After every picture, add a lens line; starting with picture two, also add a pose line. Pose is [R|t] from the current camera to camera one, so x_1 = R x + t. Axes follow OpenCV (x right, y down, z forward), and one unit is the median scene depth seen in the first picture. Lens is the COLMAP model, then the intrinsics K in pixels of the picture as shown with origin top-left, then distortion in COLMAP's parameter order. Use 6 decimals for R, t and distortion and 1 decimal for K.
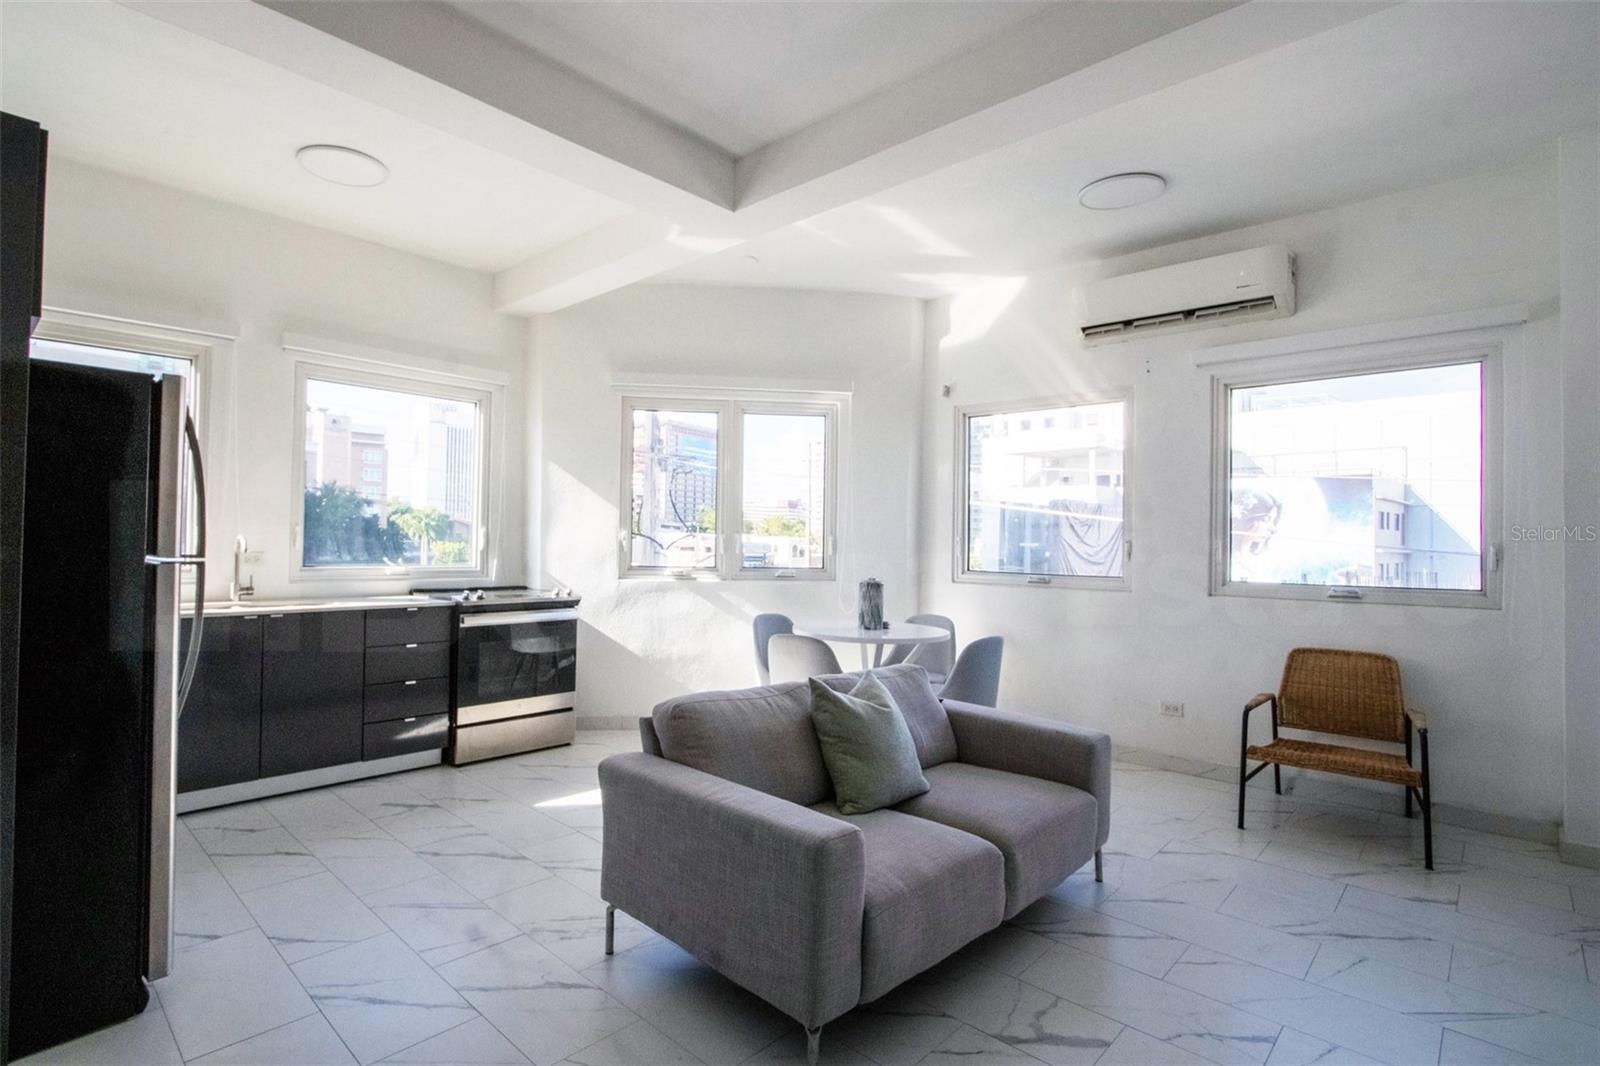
lens RADIAL K [[748.8, 0, 787.7], [0, 748.8, 532.4], [0, 0, 1]] dist [-0.001521, 0.000554]
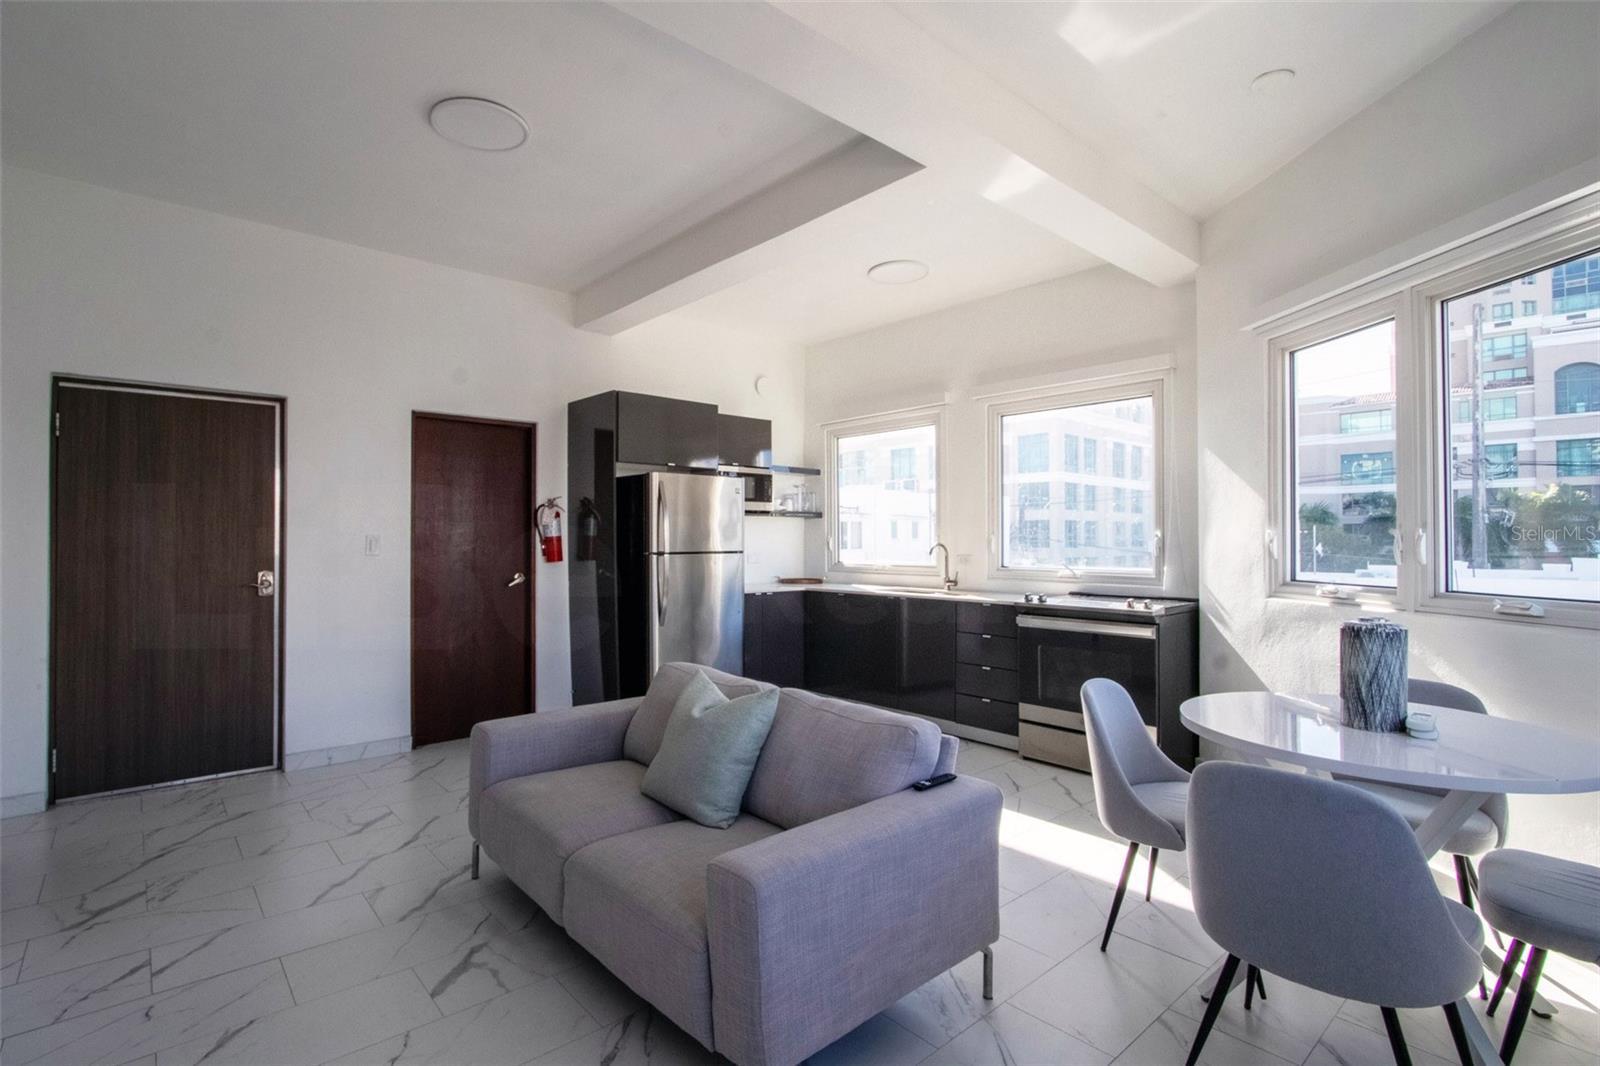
lens RADIAL K [[748.8, 0, 721.7], [0, 748.8, 541.2], [0, 0, 1]] dist [-0.001521, 0.000554]
pose [[-0.130802, -0.016635, -0.991269, 0.711036], [0.011292, 0.999769, -0.018268, 0.021610], [0.991344, -0.013583, -0.130584, 0.760813]]
